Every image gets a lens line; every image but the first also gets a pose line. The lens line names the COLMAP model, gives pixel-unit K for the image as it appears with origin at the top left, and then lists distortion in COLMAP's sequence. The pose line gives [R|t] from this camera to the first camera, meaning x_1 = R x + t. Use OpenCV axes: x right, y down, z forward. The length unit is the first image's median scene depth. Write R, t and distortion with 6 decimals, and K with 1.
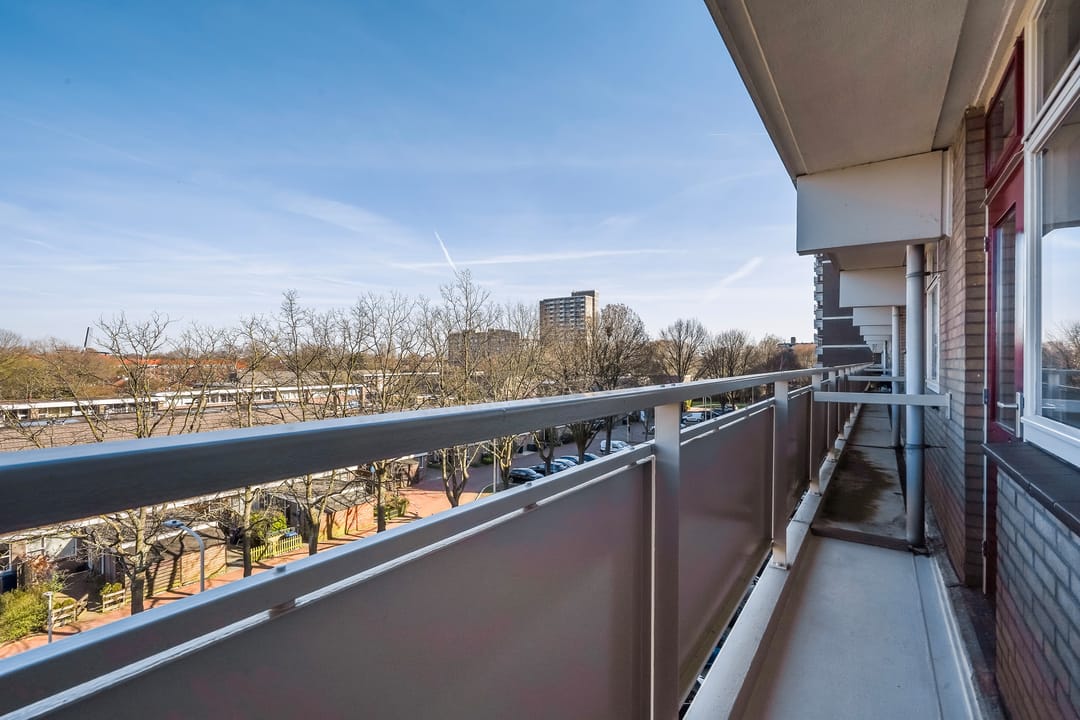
lens RADIAL K [[487.5, 0, 532.6], [0, 487.5, 358.8], [0, 0, 1]] dist [-0.008728, 0.005053]
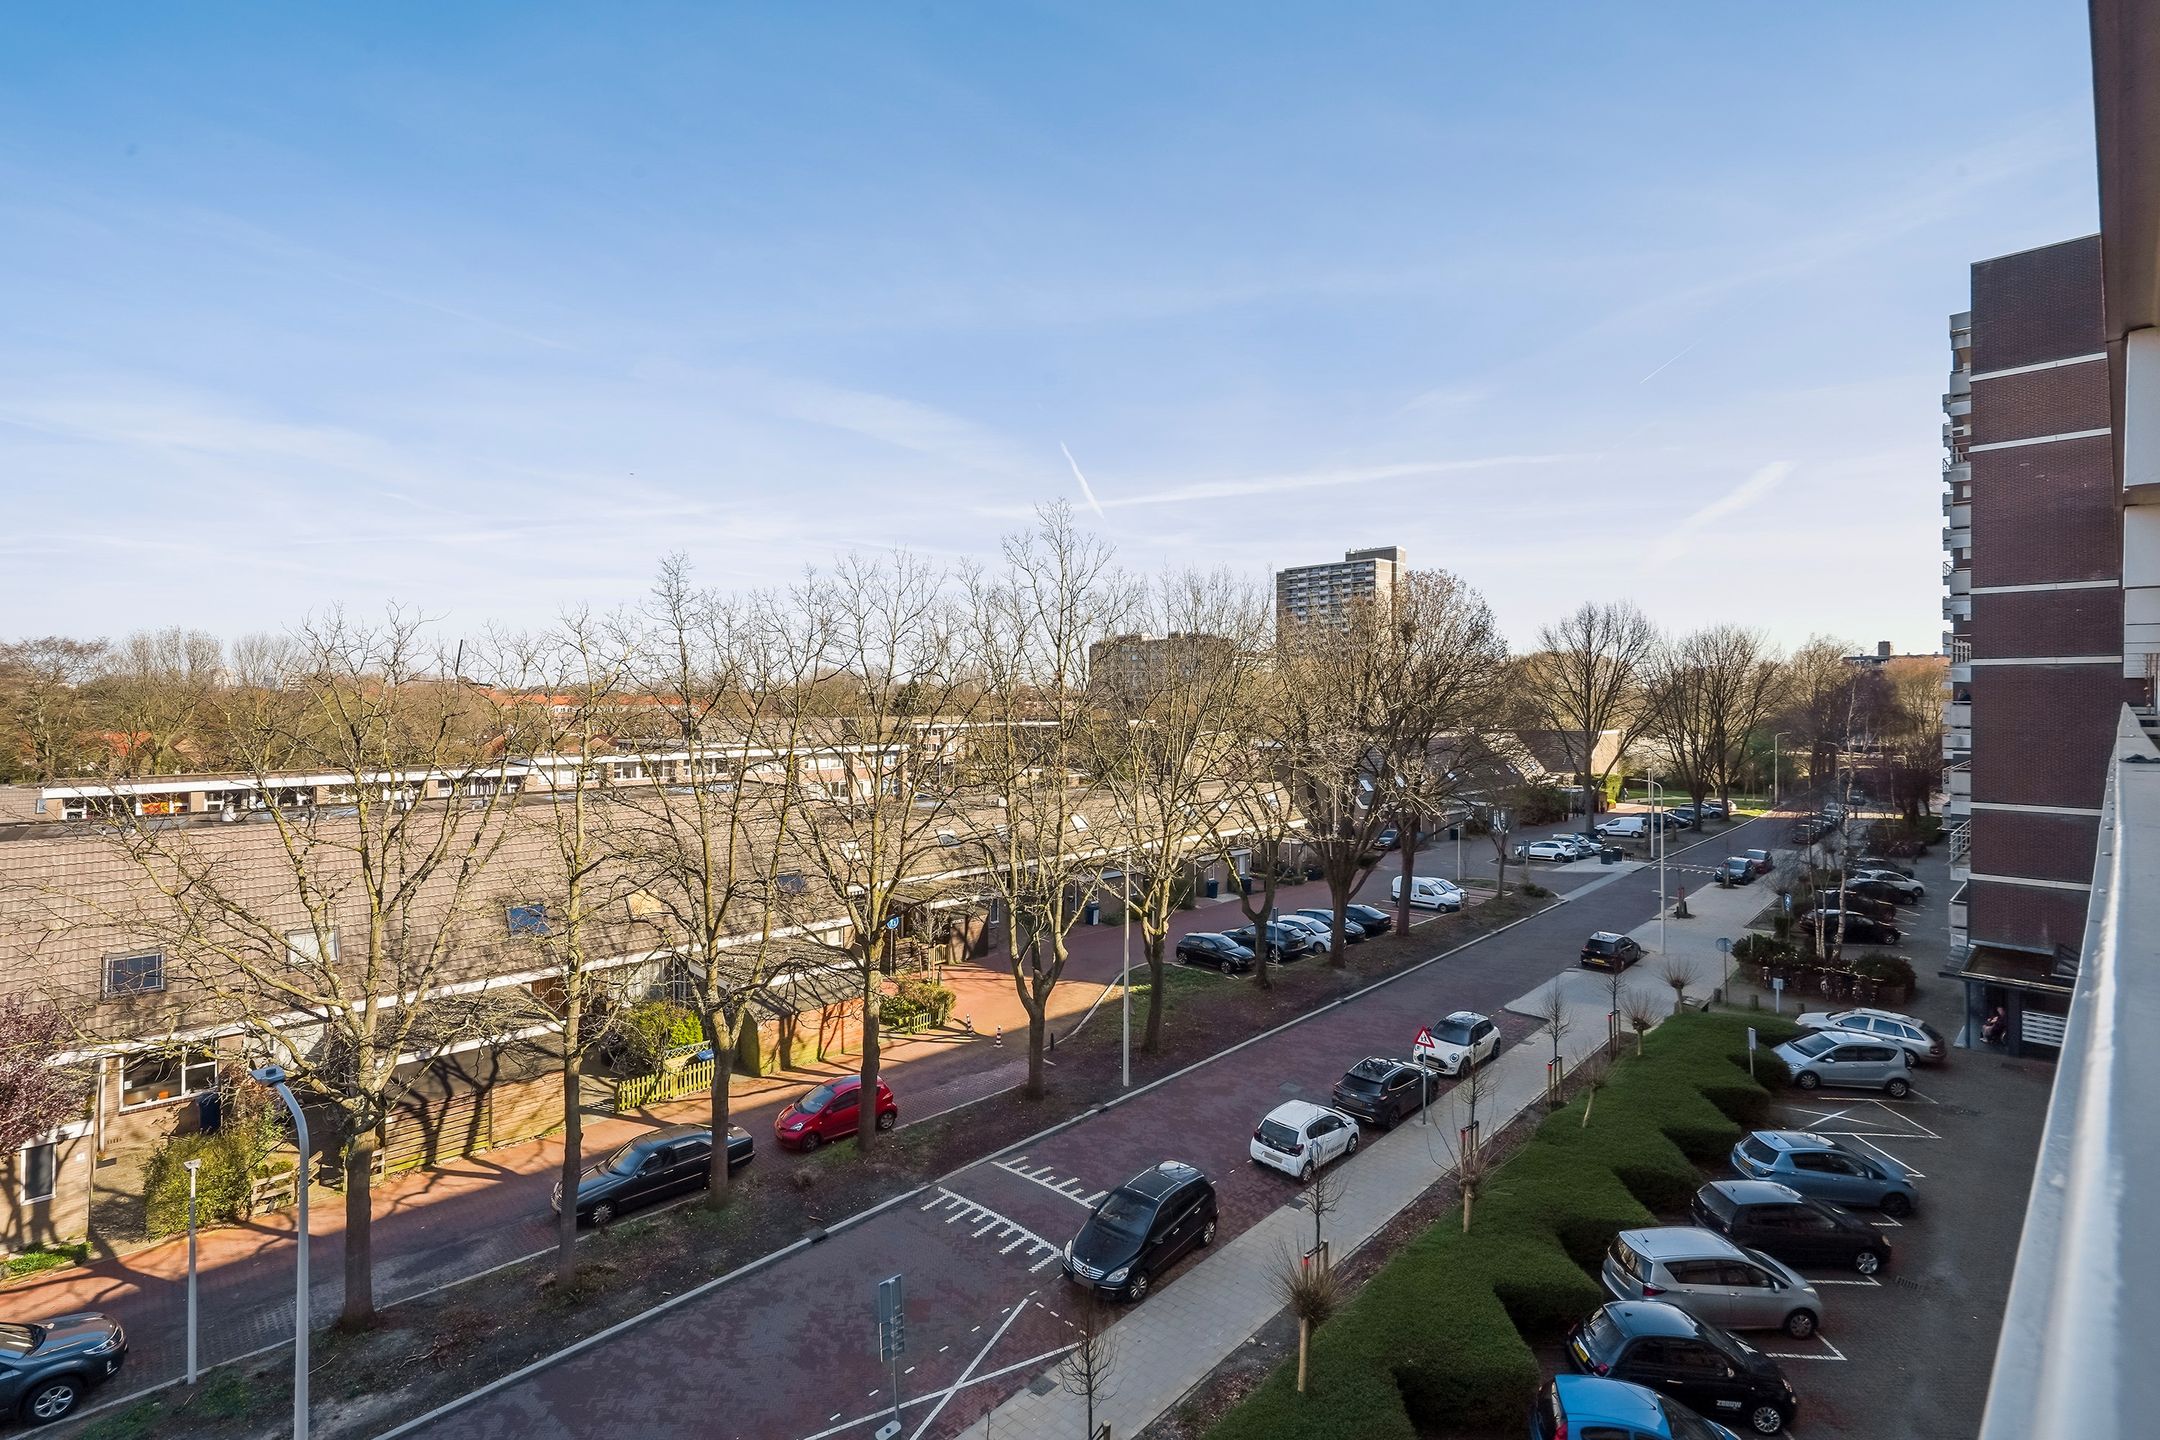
lens RADIAL K [[956.5, 0, 1083.9], [0, 956.5, 693.5], [0, 0, 1]] dist [-0.002995, 0.000569]
pose [[0.978935, -0.002156, -0.204163, 0.060242], [0.002239, 0.999997, 0.000179, -0.001853], [0.204162, -0.000632, 0.978937, 0.115555]]
